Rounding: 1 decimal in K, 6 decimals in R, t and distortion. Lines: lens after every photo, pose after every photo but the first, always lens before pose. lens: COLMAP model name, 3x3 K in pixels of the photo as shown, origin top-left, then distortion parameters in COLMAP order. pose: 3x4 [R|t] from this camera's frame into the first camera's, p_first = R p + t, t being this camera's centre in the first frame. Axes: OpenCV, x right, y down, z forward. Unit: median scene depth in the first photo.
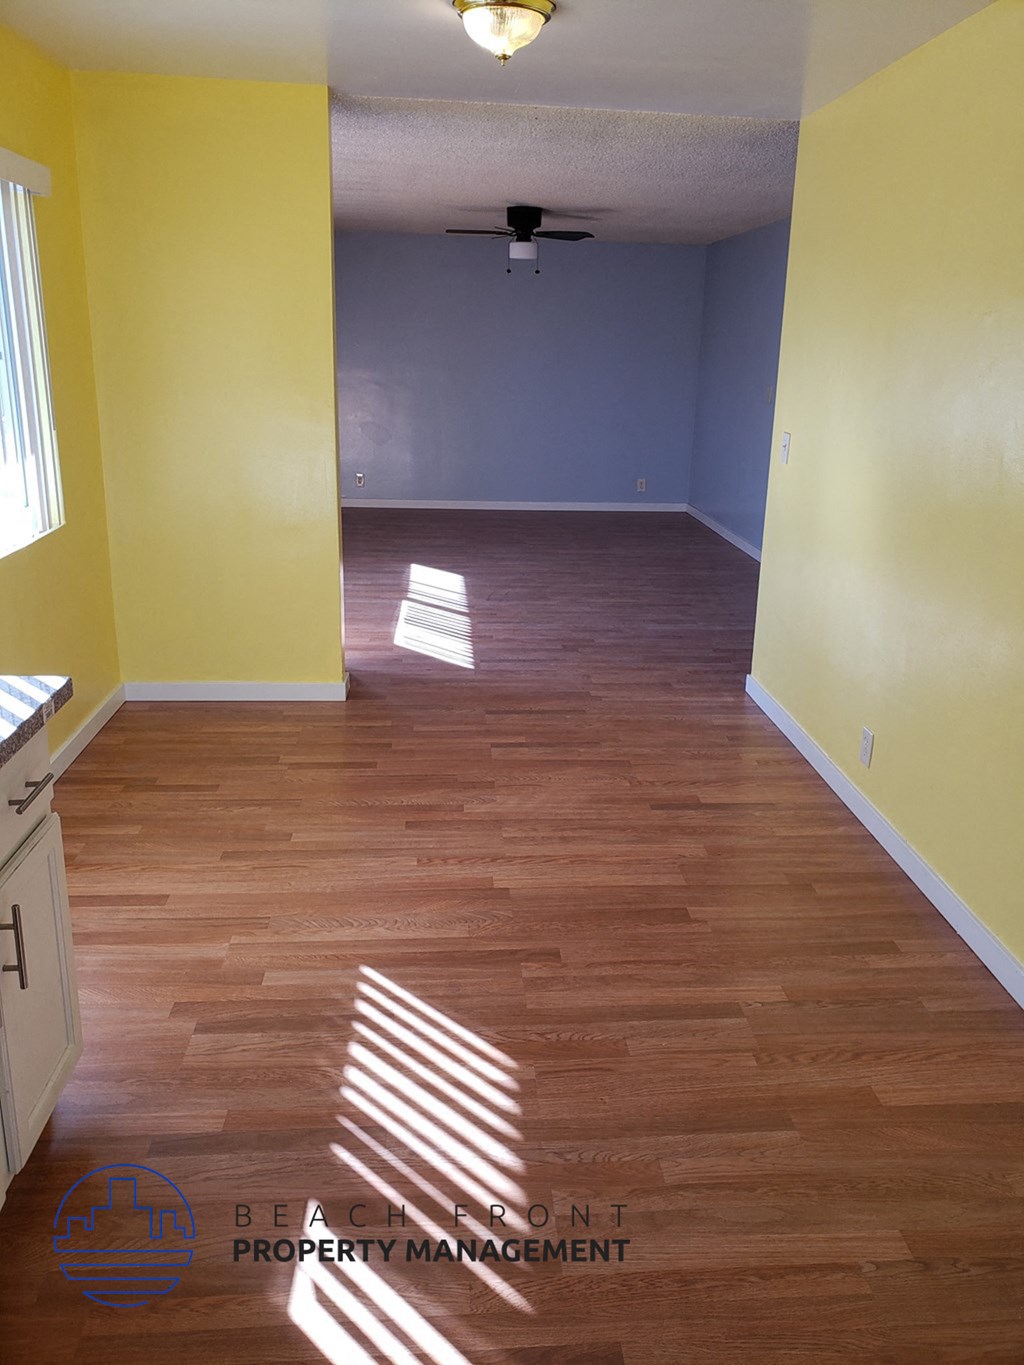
lens RADIAL K [[1064.5, 0, 514.5], [0, 1064.5, 649.2], [0, 0, 1]] dist [0.043936, -0.051764]
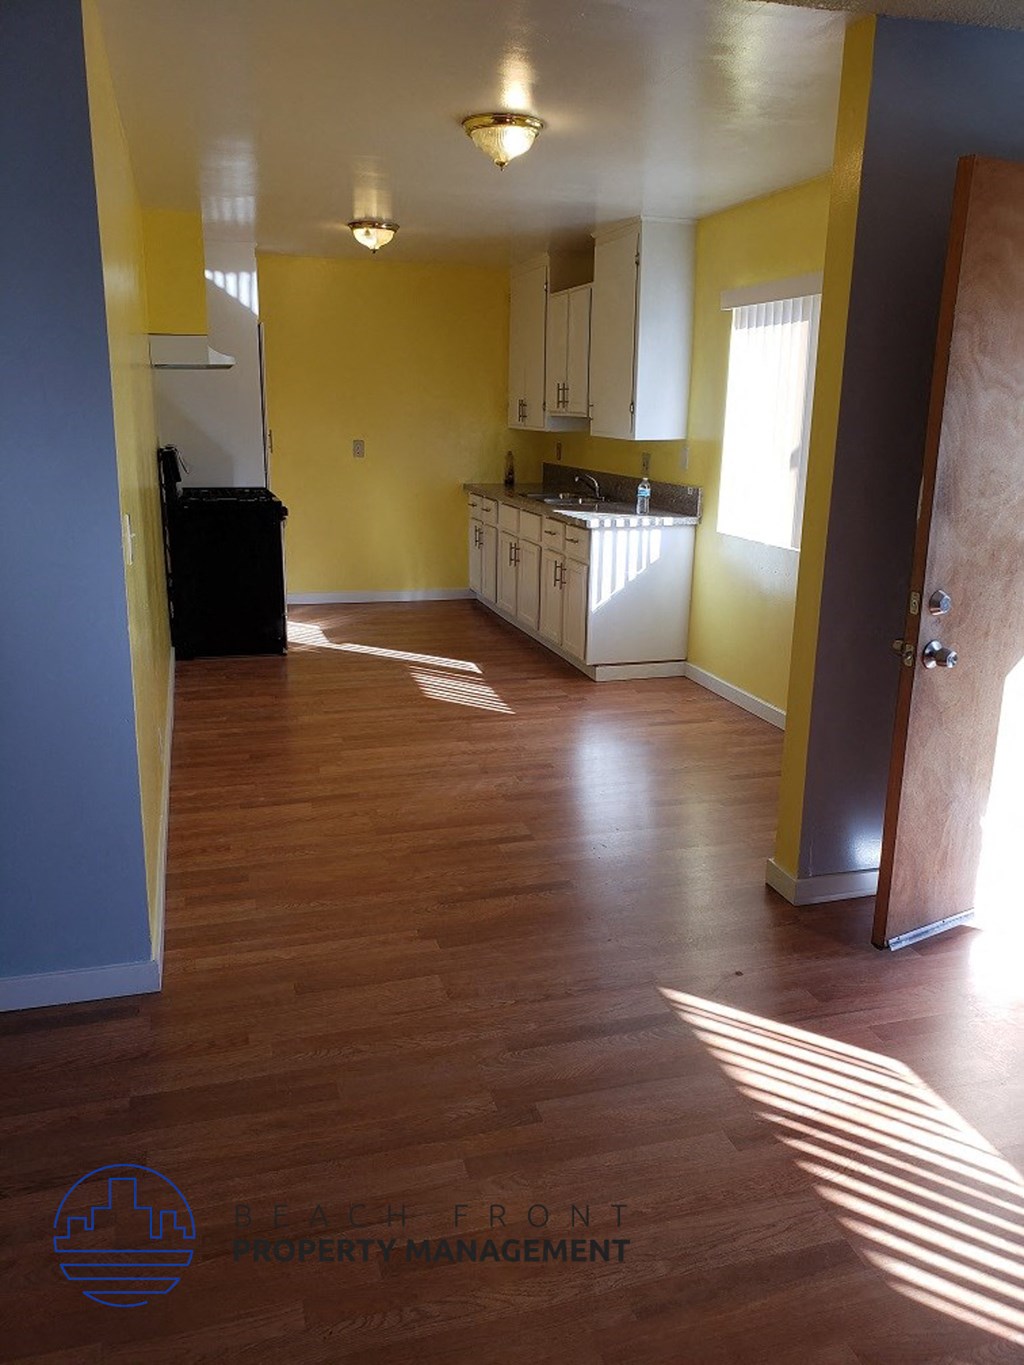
lens RADIAL K [[1064.5, 0, 514.5], [0, 1064.5, 649.2], [0, 0, 1]] dist [0.043936, -0.051764]
pose [[-0.974561, -0.002410, -0.224110, 0.240949], [-0.109573, 0.877414, 0.467053, -0.577873], [0.195512, 0.479728, -0.855357, 2.101643]]
